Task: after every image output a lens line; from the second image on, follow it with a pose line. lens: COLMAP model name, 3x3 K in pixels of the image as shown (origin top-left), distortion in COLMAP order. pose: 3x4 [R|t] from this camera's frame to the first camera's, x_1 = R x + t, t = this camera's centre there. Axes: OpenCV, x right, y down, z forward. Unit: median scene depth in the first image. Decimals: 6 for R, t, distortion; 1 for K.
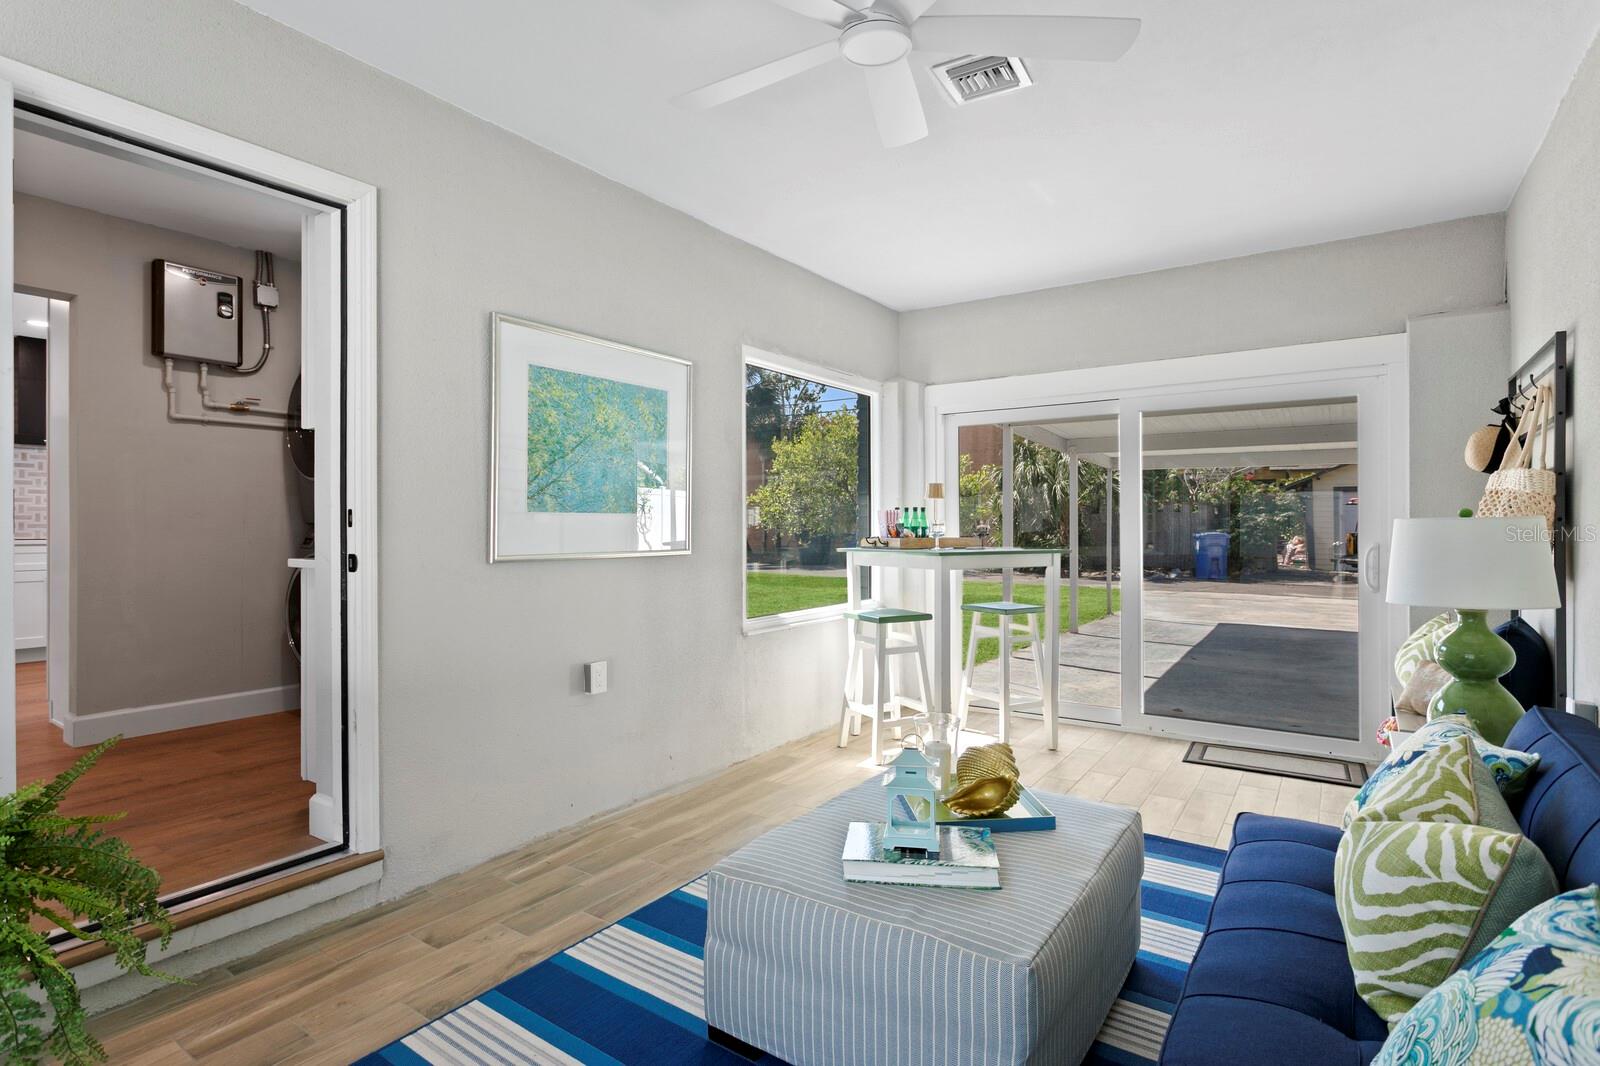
lens RADIAL K [[775.6, 0, 774.1], [0, 775.6, 529.6], [0, 0, 1]] dist [-0.026114, 0.013889]
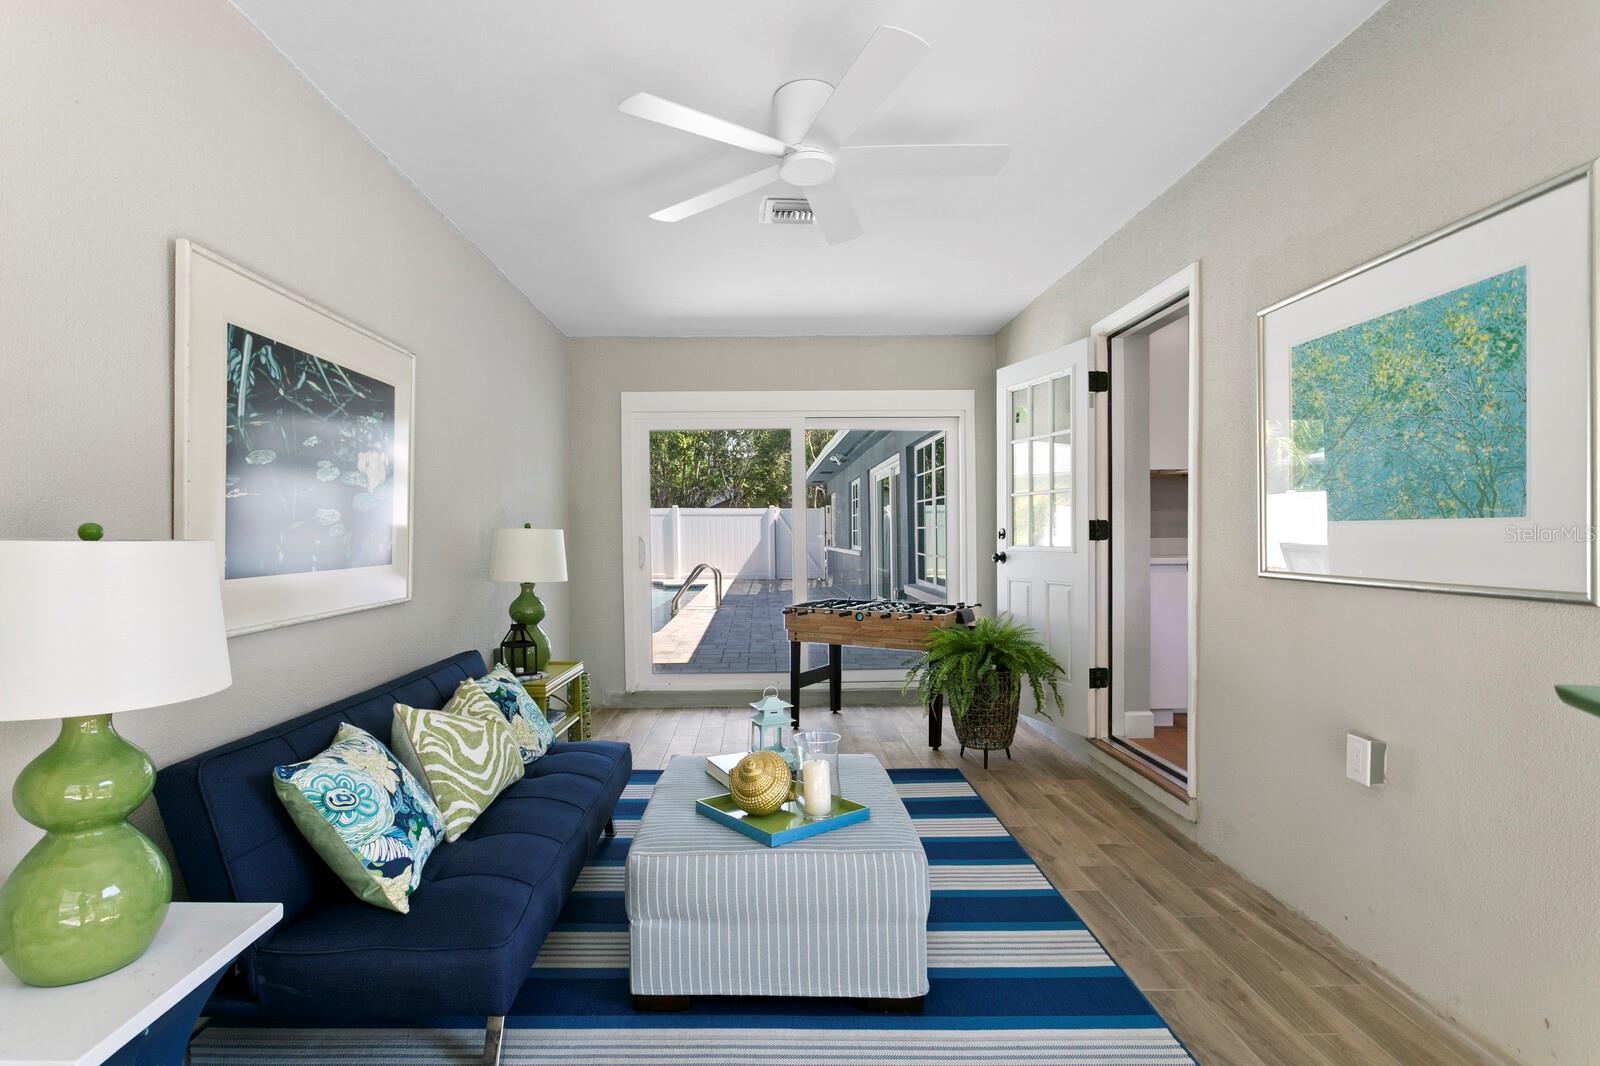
lens RADIAL K [[775.6, 0, 774.1], [0, 775.6, 529.6], [0, 0, 1]] dist [-0.026114, 0.013889]
pose [[-0.797357, 0.006701, -0.603471, 0.626338], [0.008437, 0.999964, -0.000044, -0.018288], [0.603449, -0.005127, -0.797385, 1.286200]]
